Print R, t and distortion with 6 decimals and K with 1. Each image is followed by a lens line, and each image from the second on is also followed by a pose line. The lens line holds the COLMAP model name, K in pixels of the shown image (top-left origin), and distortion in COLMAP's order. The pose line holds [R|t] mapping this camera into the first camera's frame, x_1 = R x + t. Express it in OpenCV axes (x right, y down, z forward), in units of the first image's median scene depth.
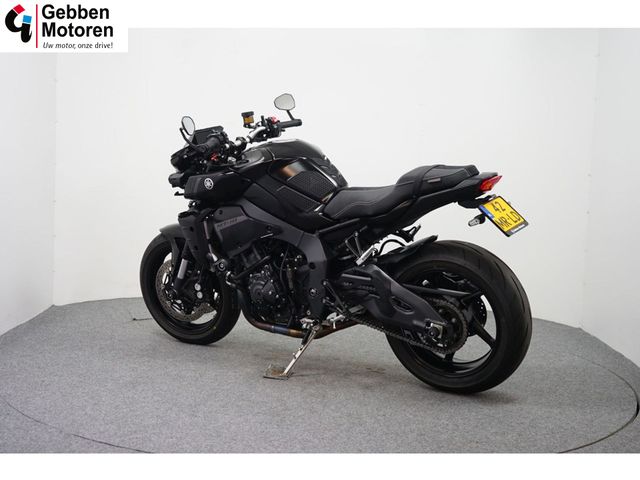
lens RADIAL K [[933.4, 0, 320.0], [0, 933.4, 241.6], [0, 0, 1]] dist [0.001958, 0.000000]
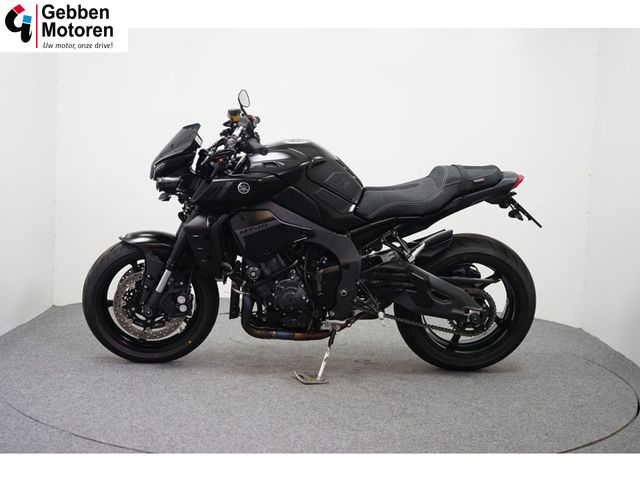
lens RADIAL K [[933.4, 0, 320.4], [0, 933.4, 238.3], [0, 0, 1]] dist [0.001958, 0.000000]
pose [[0.802431, -0.063479, 0.593359, -0.615938], [0.047736, 0.997968, 0.042210, -0.047646], [-0.594833, -0.005546, 0.803830, 0.206283]]
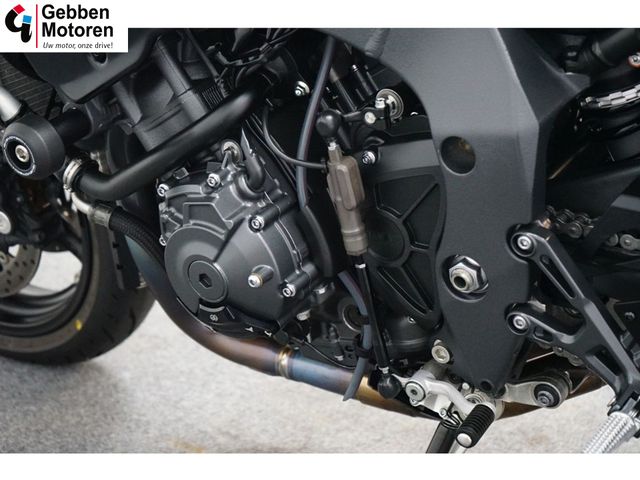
lens RADIAL K [[1270.1, 0, 321.3], [0, 1270.1, 239.7], [0, 0, 1]] dist [-0.050302, 0.000000]
pose [[0.997675, -0.044649, -0.051488, -0.023552], [0.056338, 0.965446, 0.254442, -0.025310], [0.038348, -0.256751, 0.965716, 0.728755]]
